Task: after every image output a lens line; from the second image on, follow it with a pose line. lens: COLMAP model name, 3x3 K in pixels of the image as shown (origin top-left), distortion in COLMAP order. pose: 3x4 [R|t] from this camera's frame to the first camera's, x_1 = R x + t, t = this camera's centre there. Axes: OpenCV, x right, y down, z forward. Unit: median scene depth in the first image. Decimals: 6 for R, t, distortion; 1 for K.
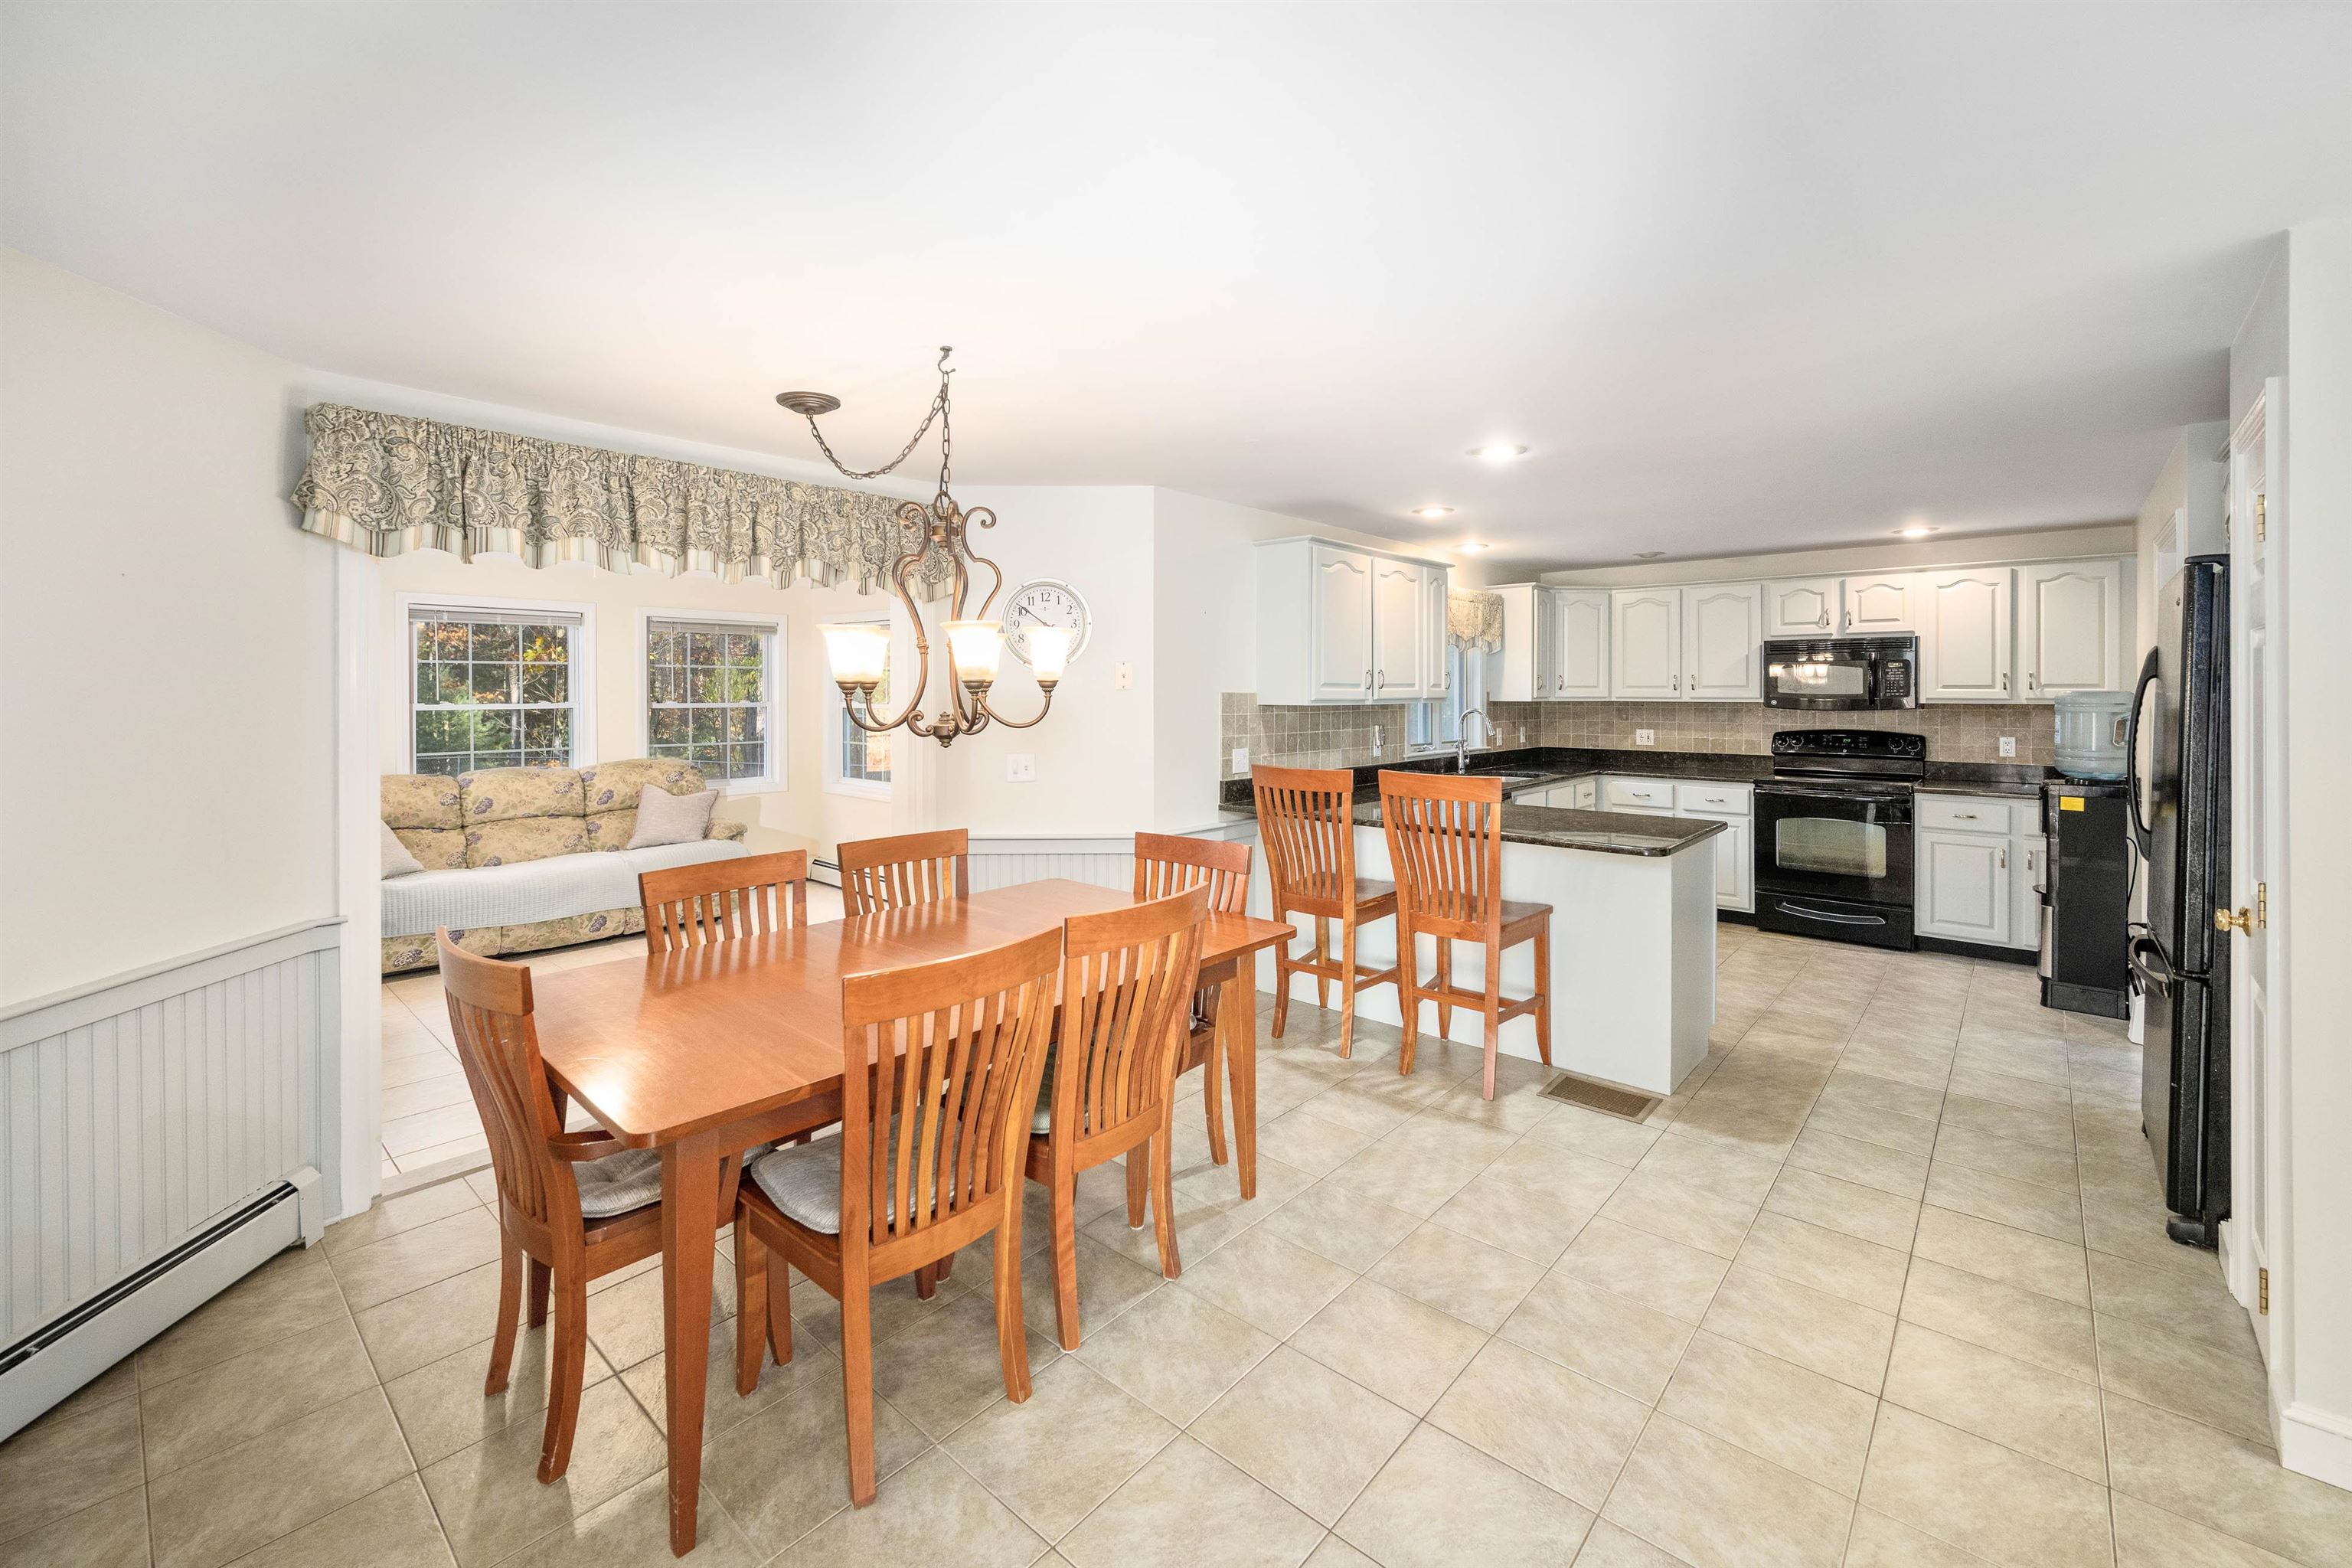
lens RADIAL K [[977.3, 0, 1174.6], [0, 977.3, 700.4], [0, 0, 1]] dist [0.001214, 0.000111]
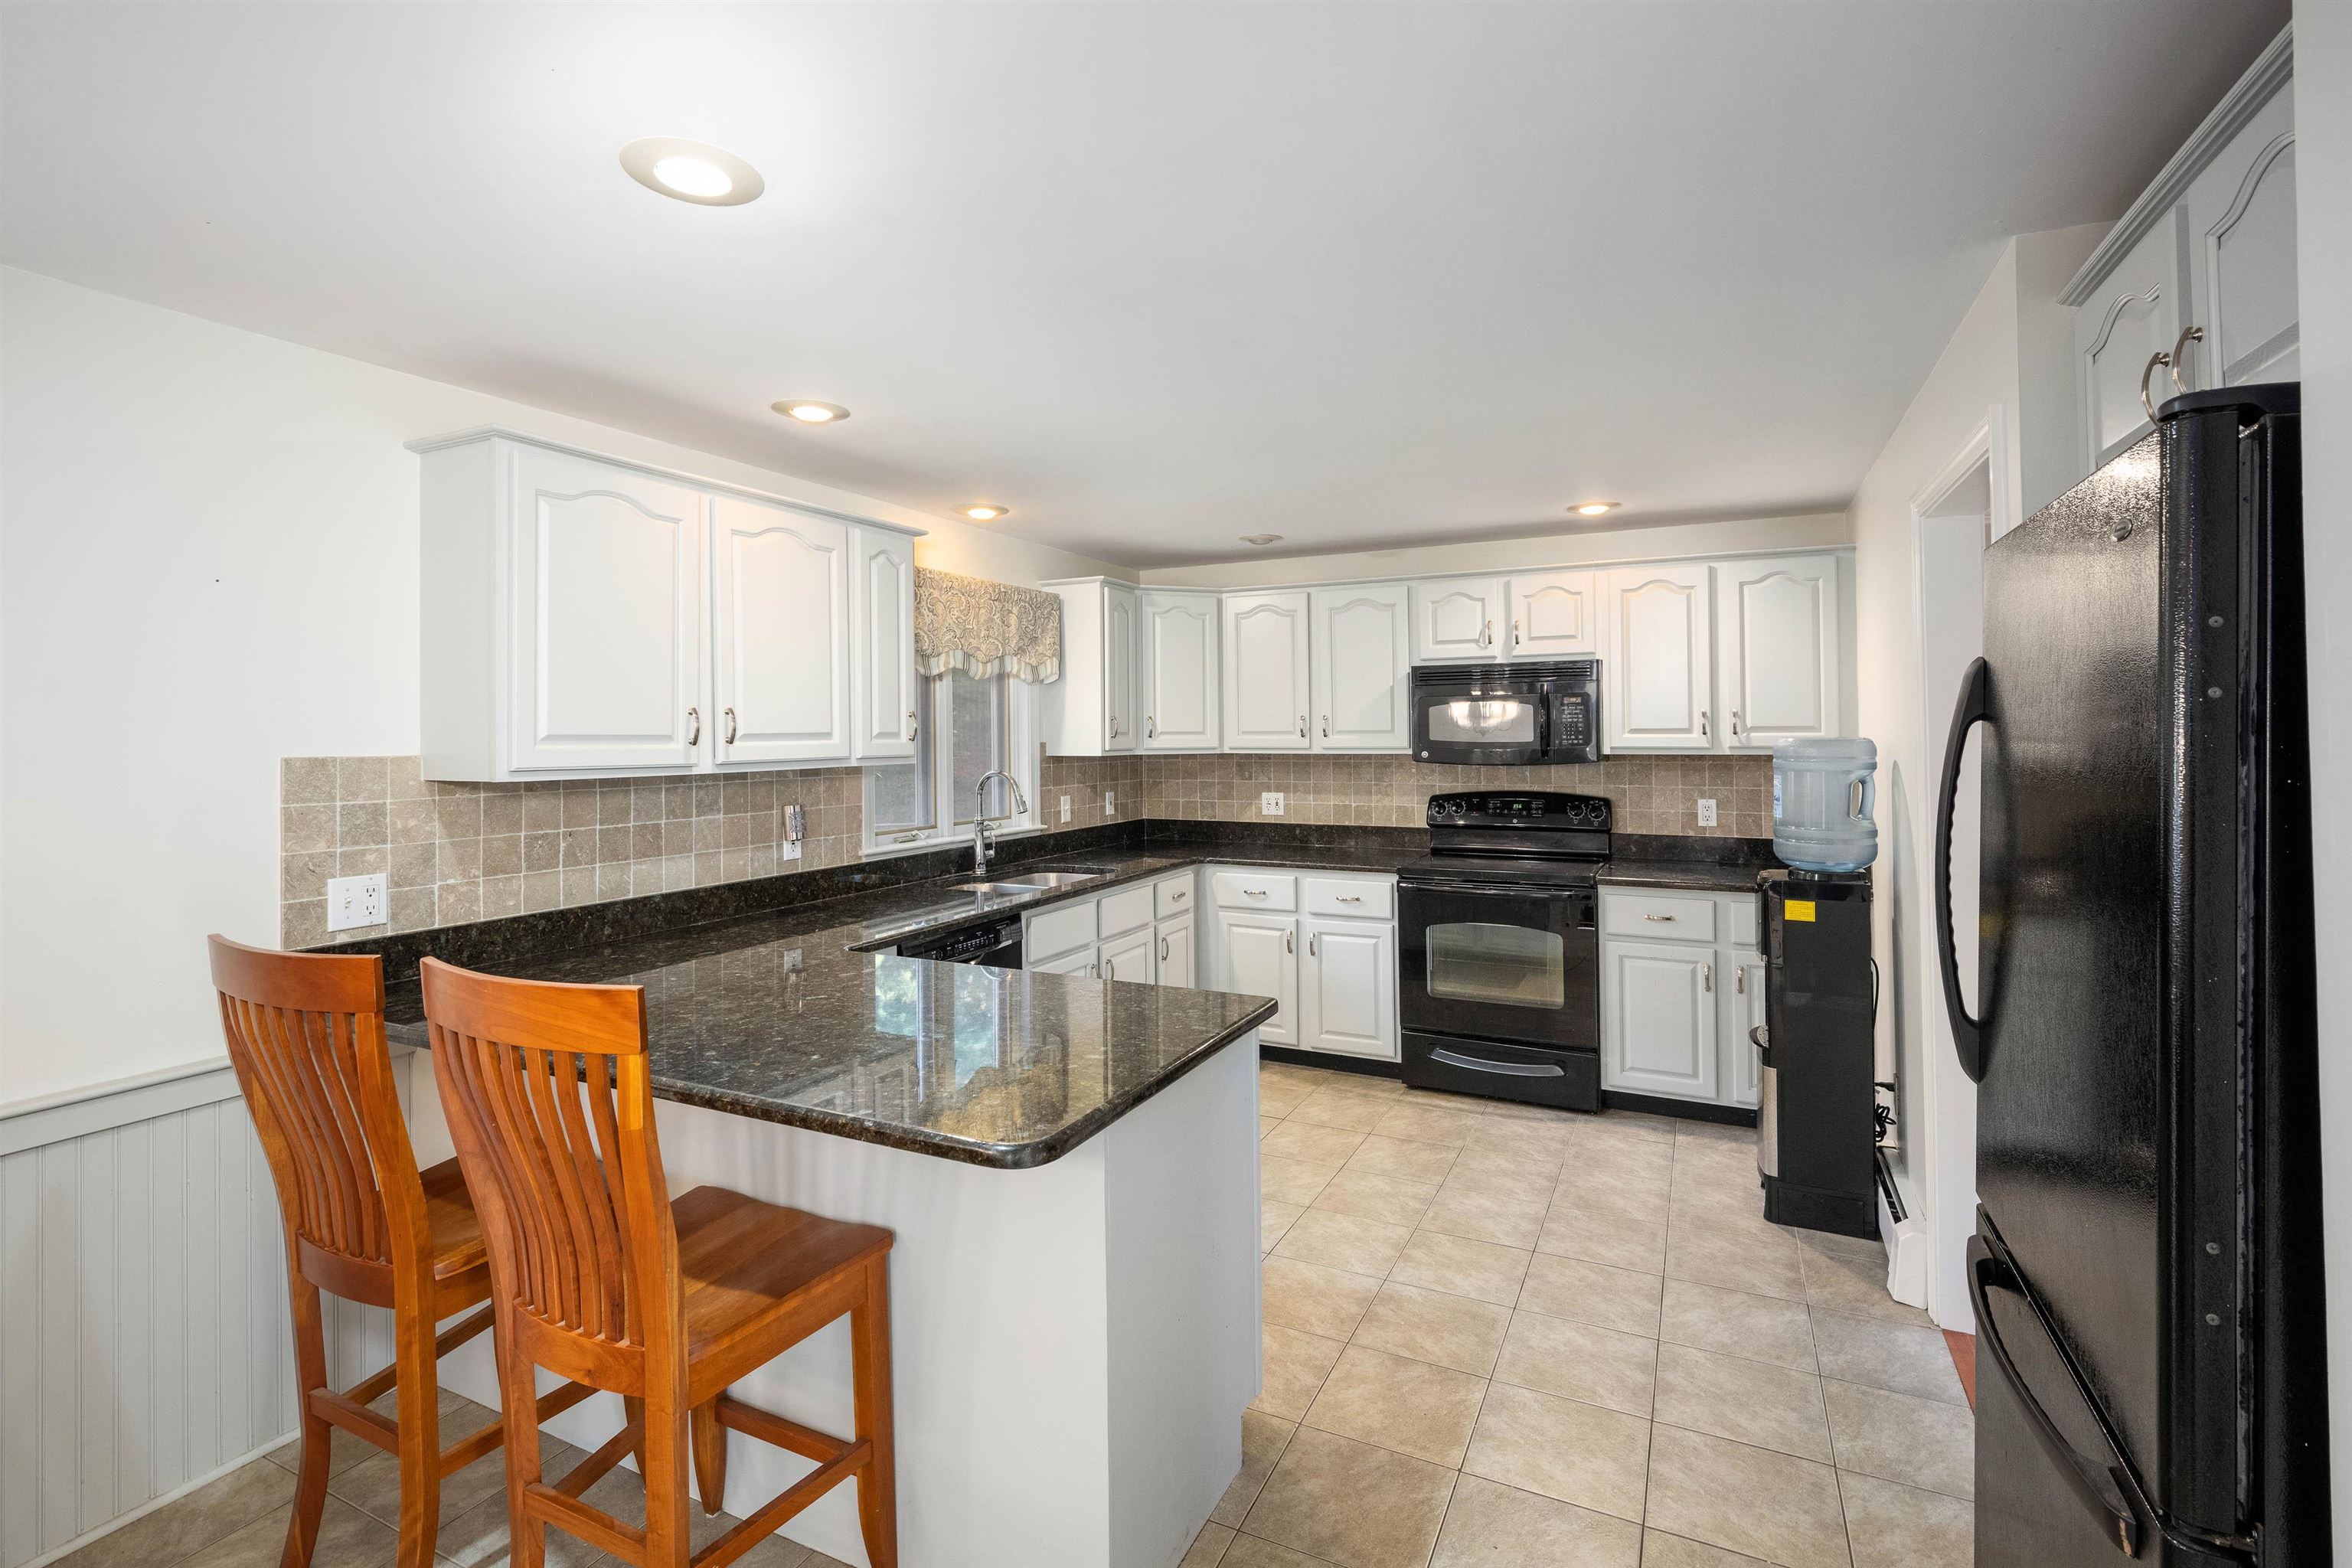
lens RADIAL K [[1082.6, 0, 1181.8], [0, 1082.6, 727.4], [0, 0, 1]] dist [-0.000739, -0.000059]
pose [[0.963521, -0.006171, 0.267561, 0.251573], [0.010194, 0.999855, -0.013648, -0.008849], [-0.267438, 0.015878, 0.963444, 0.317665]]
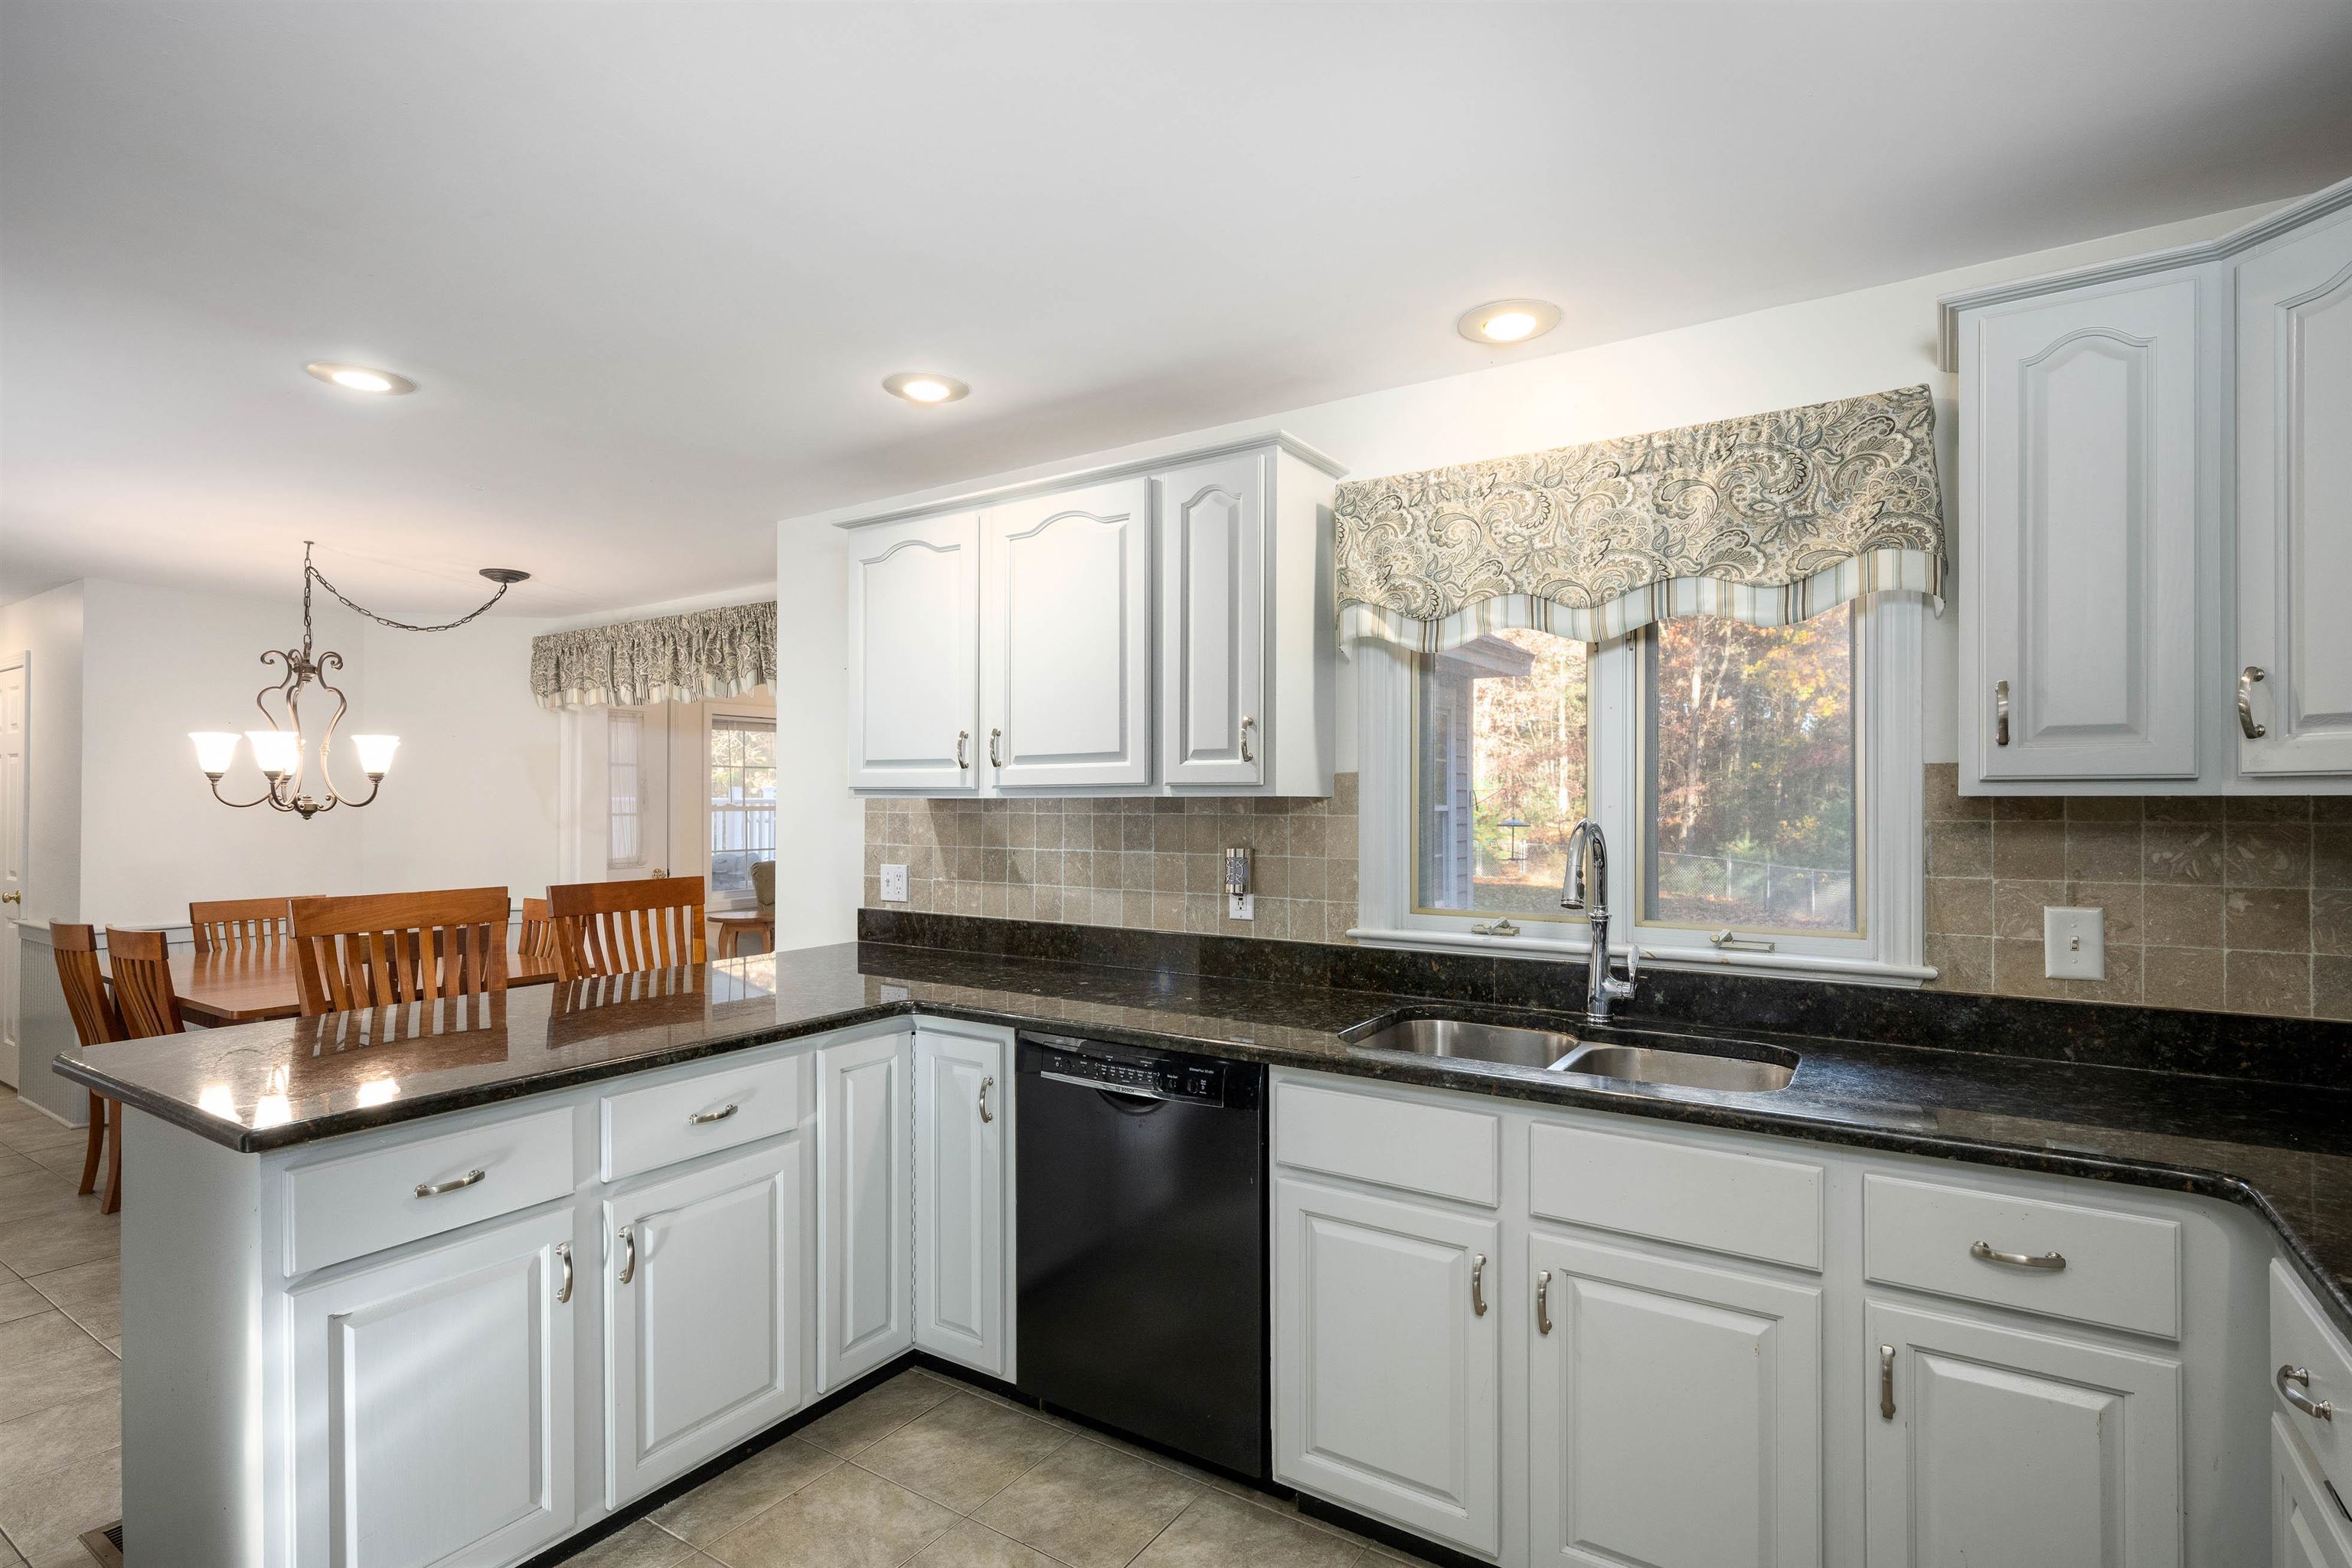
lens RADIAL K [[1109.8, 0, 1220.2], [0, 1109.8, 781.7], [0, 0, 1]] dist [-0.000384, 0.000474]
pose [[0.168768, -0.009461, -0.985610, 0.681393], [-0.002764, 0.999945, -0.010072, 0.000407], [0.985652, 0.004424, 0.168732, 0.882853]]
